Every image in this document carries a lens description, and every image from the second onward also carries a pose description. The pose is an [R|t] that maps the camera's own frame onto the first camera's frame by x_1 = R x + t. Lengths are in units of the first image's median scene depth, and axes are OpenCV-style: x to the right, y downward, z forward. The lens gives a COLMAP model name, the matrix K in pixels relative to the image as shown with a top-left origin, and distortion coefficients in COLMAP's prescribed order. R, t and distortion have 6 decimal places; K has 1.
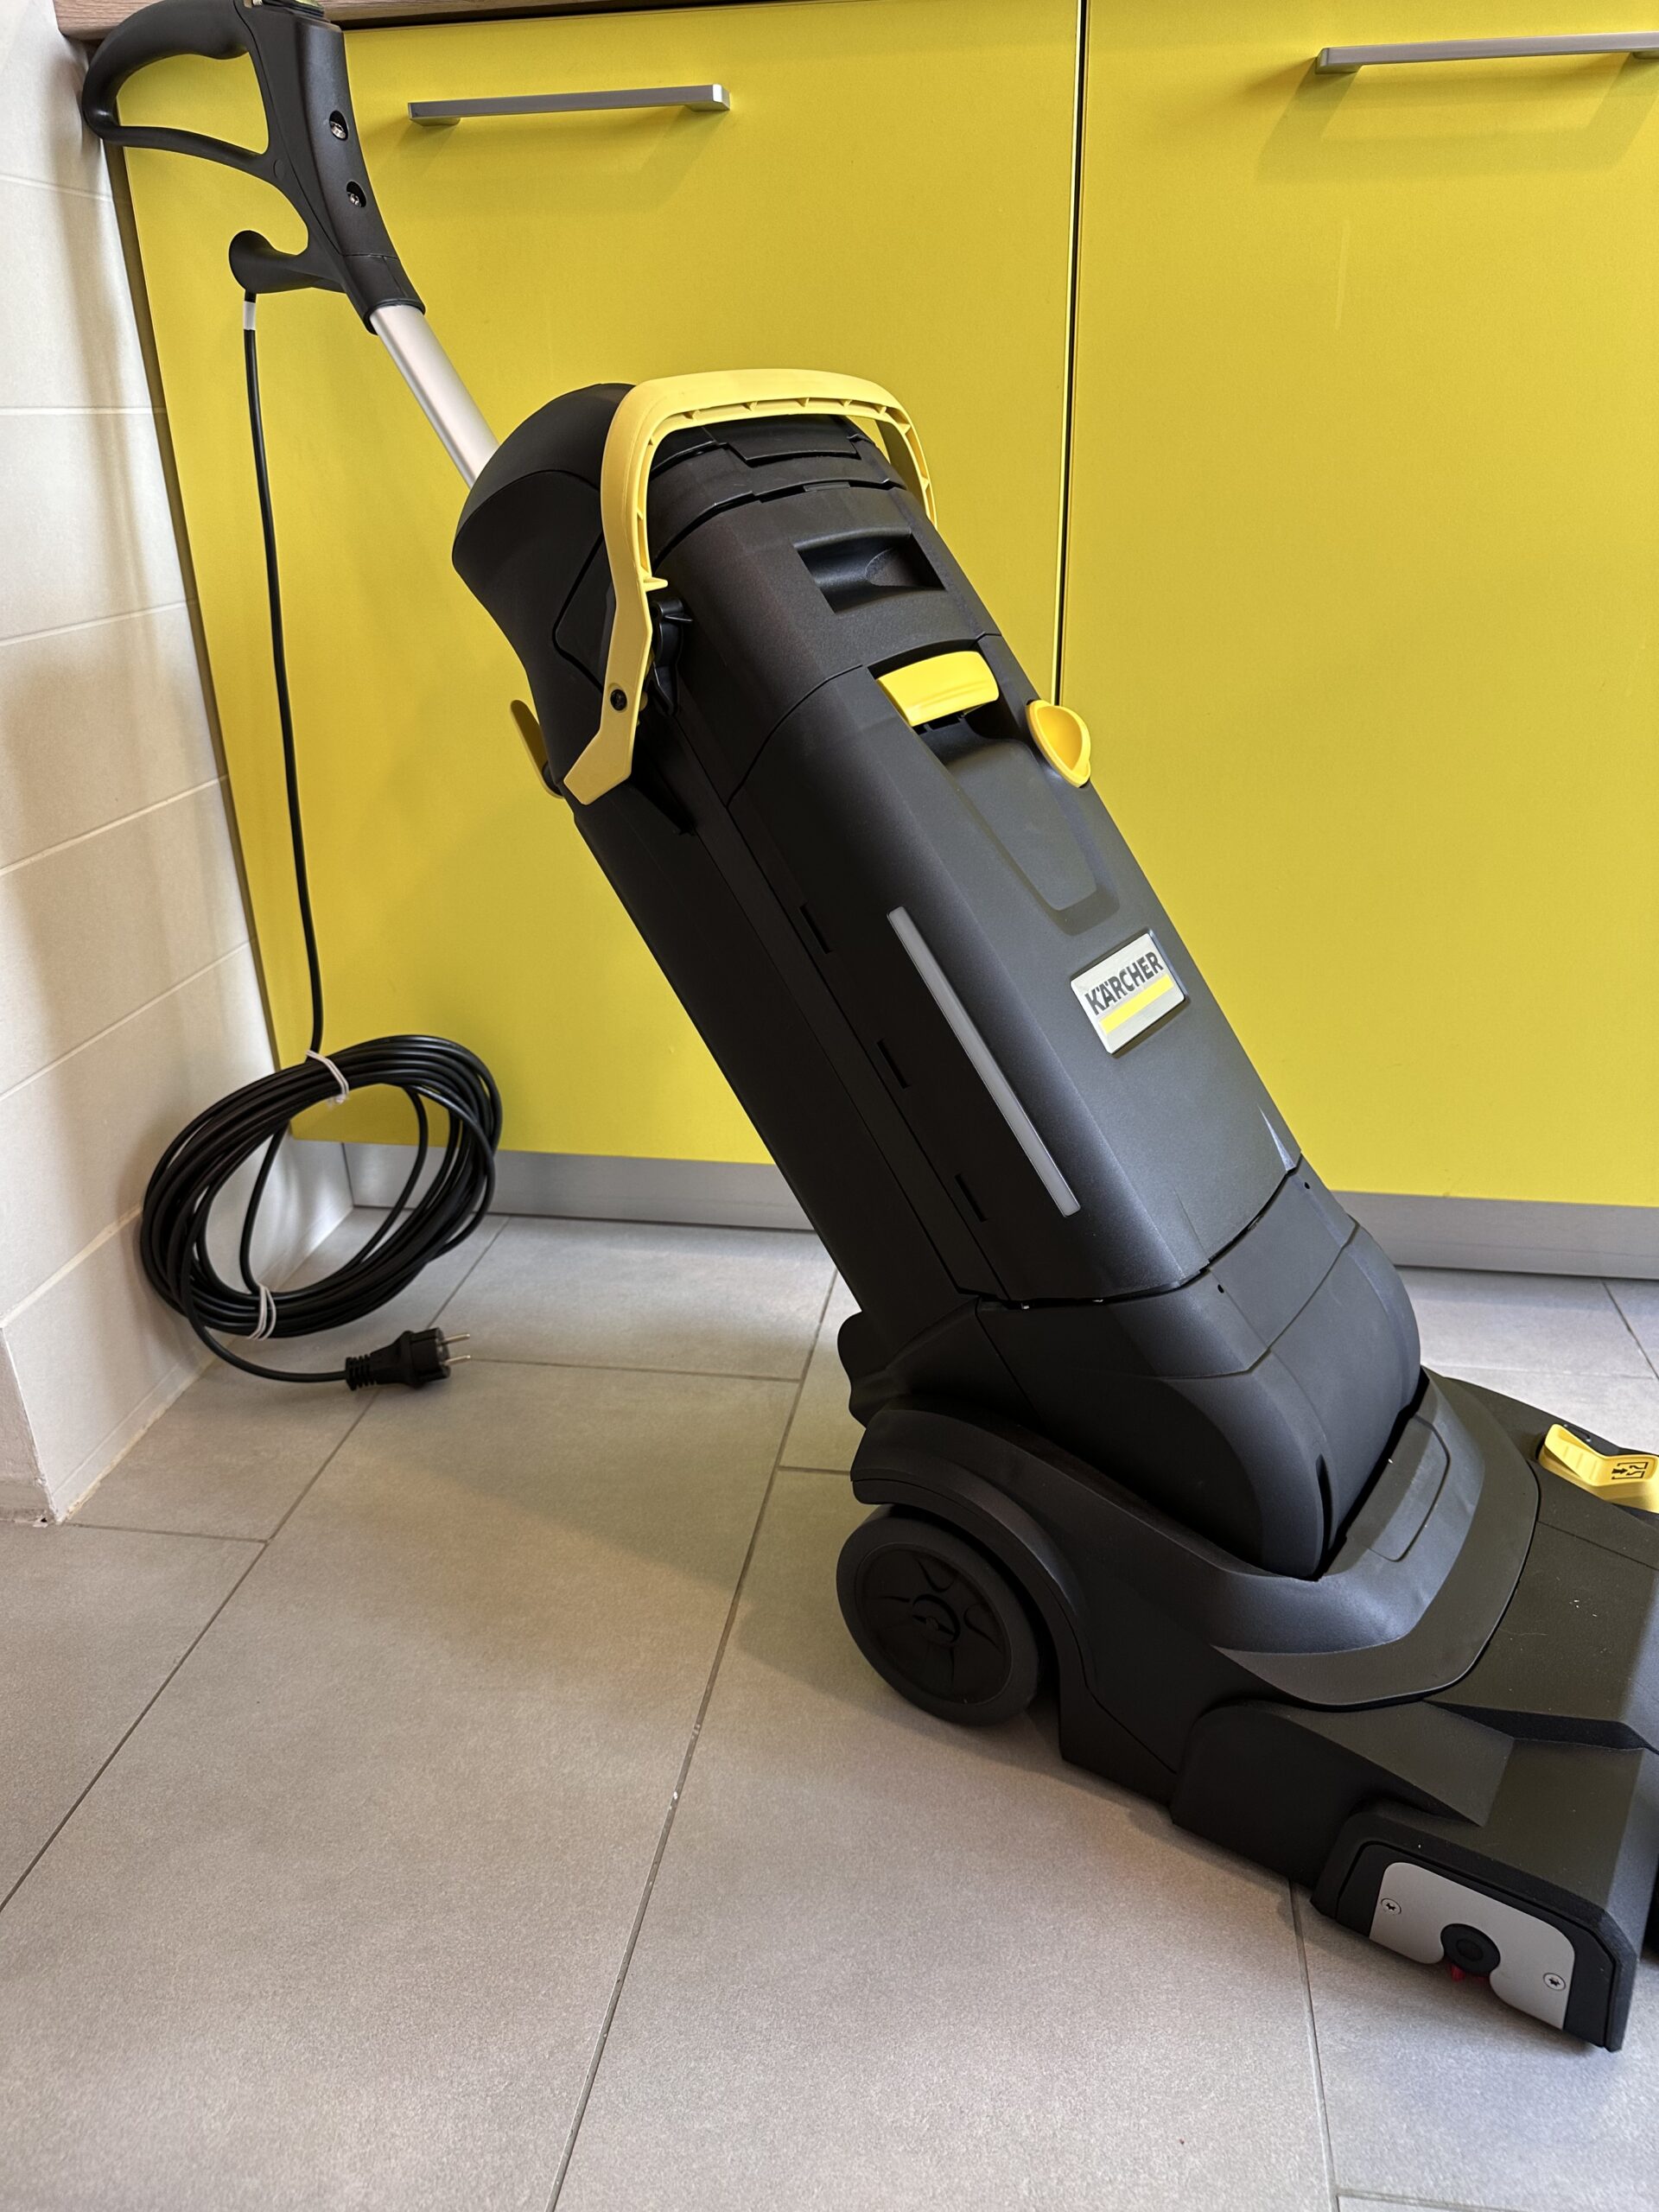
lens RADIAL K [[1560.6, 0, 829.5], [0, 1560.6, 1106.0], [0, 0, 1]] dist [-0.003718, -0.016809]
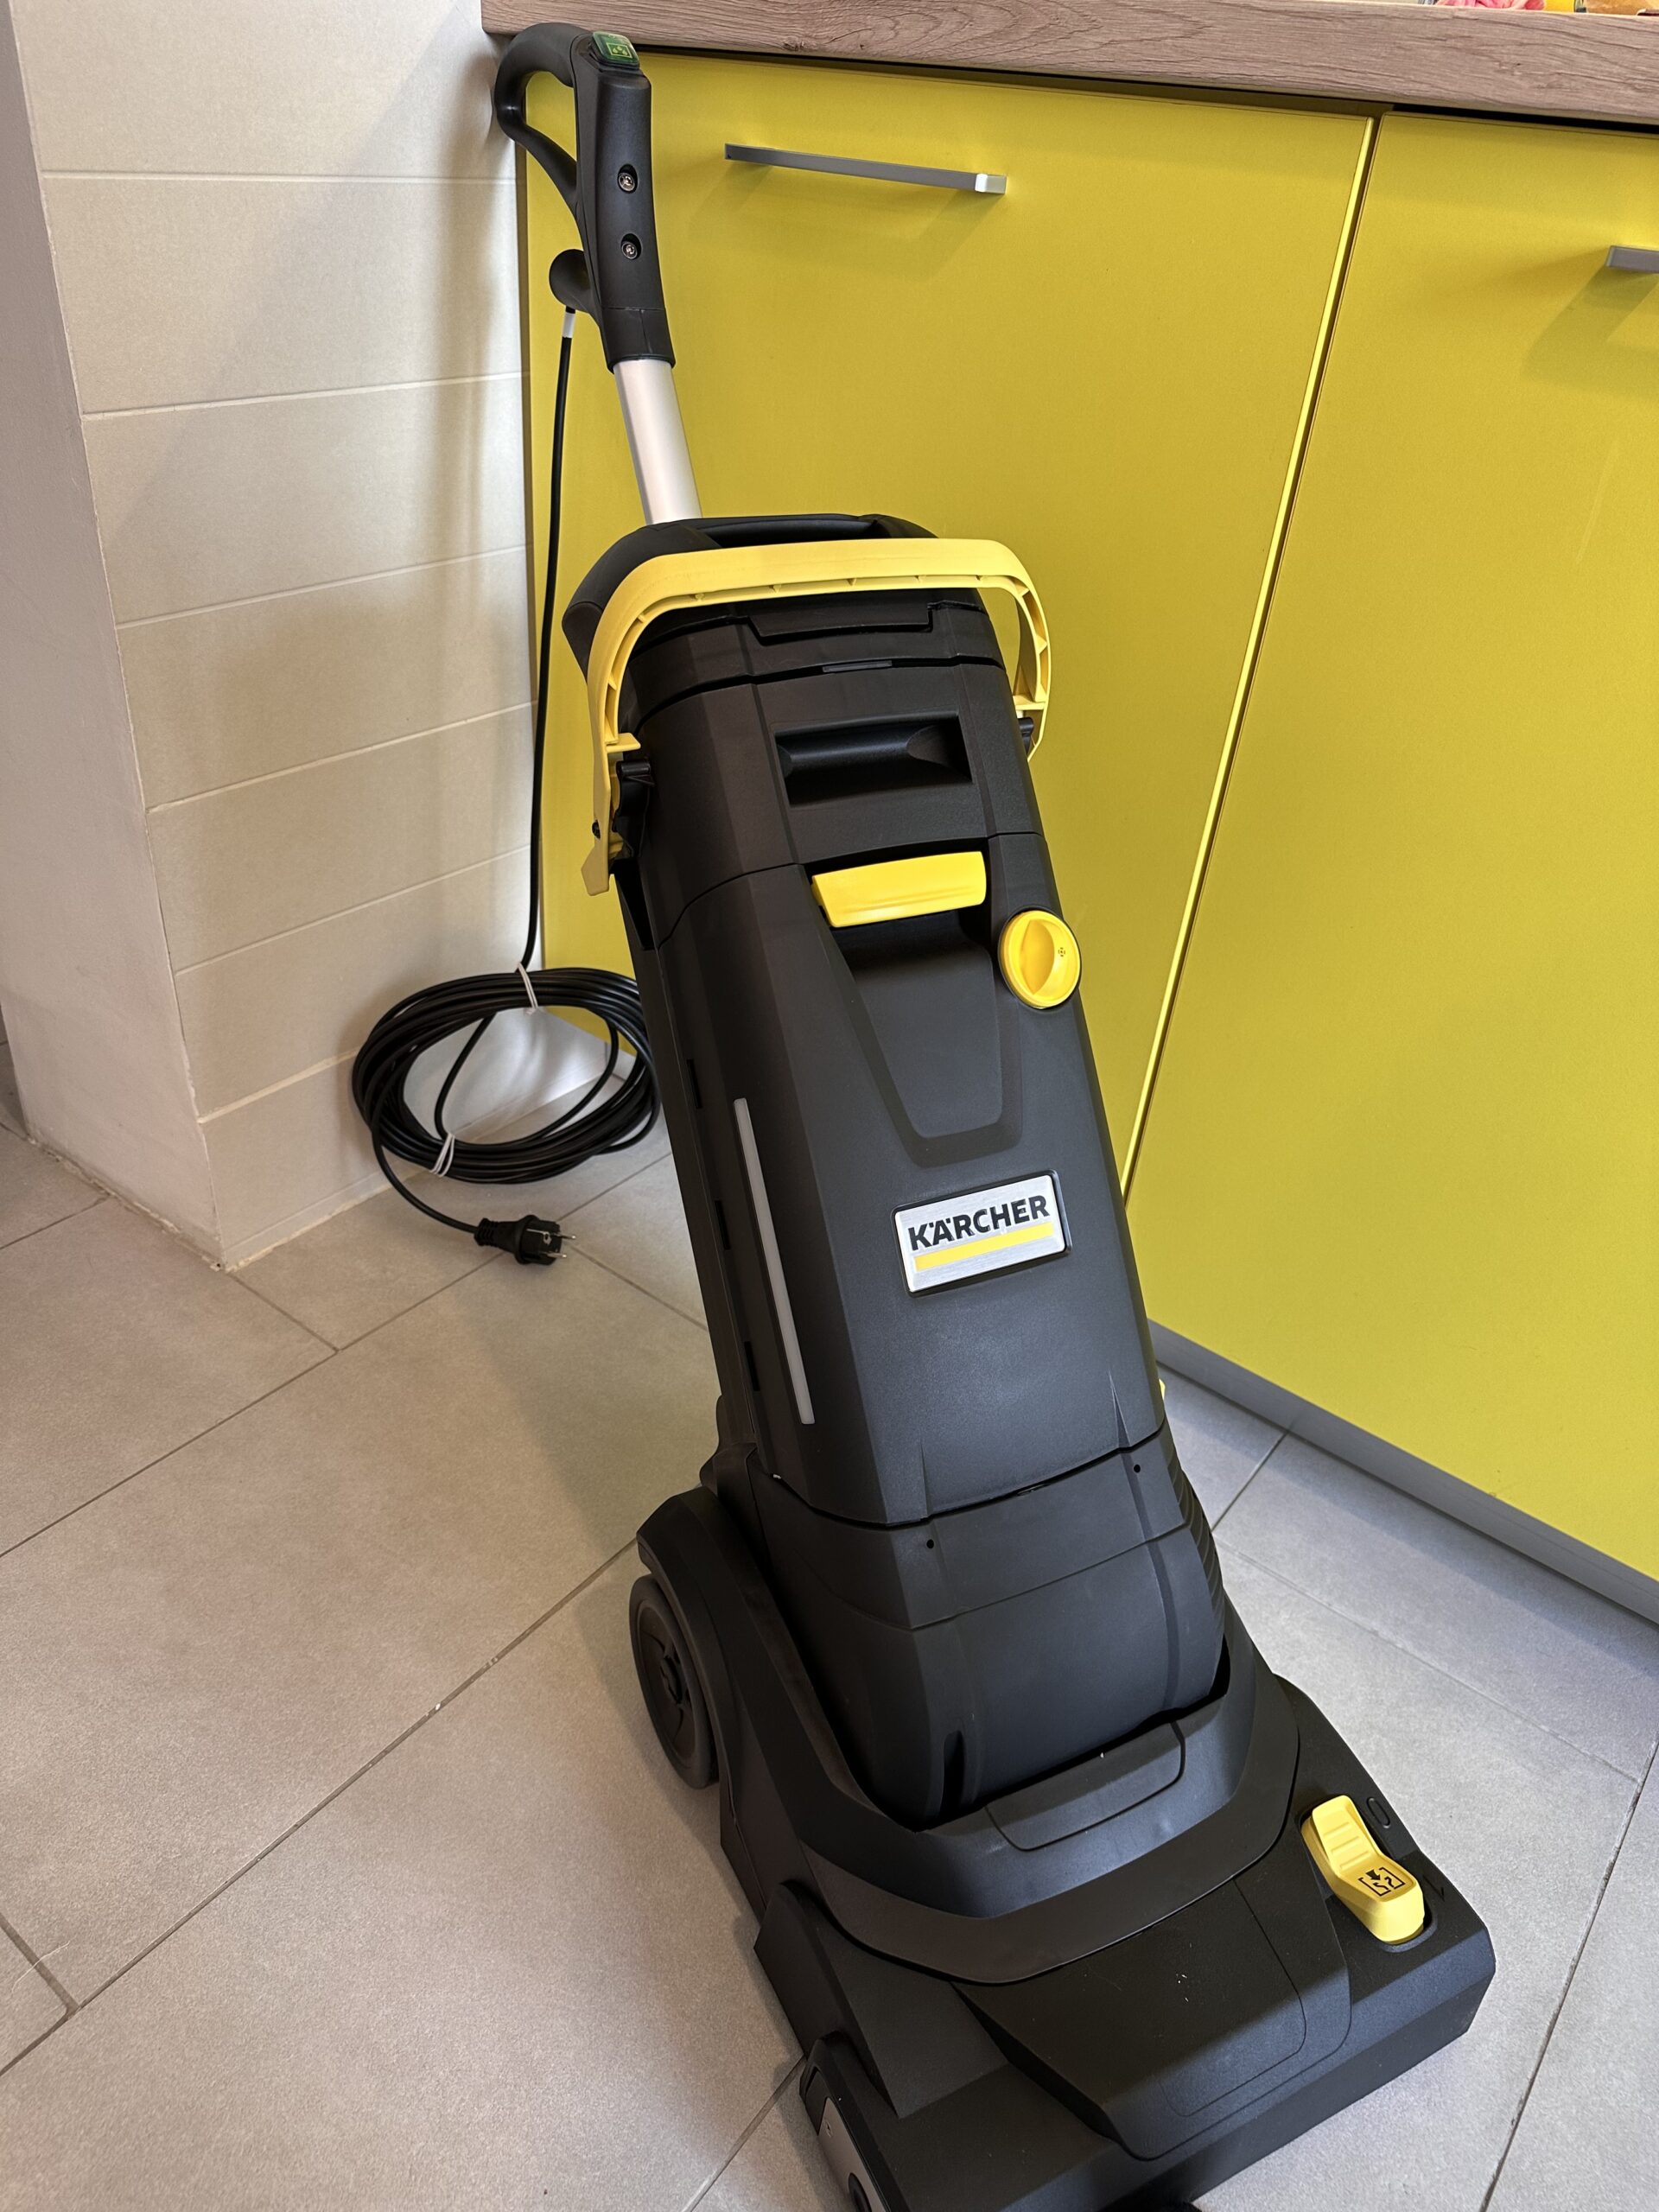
lens RADIAL K [[1550.8, 0, 829.5], [0, 1550.8, 1106.0], [0, 0, 1]] dist [0.026355, -0.050691]
pose [[0.870223, 0.339363, -0.357133, 0.398468], [-0.283667, 0.937841, 0.199968, -0.294169], [0.402795, -0.072710, 0.912397, 0.045359]]
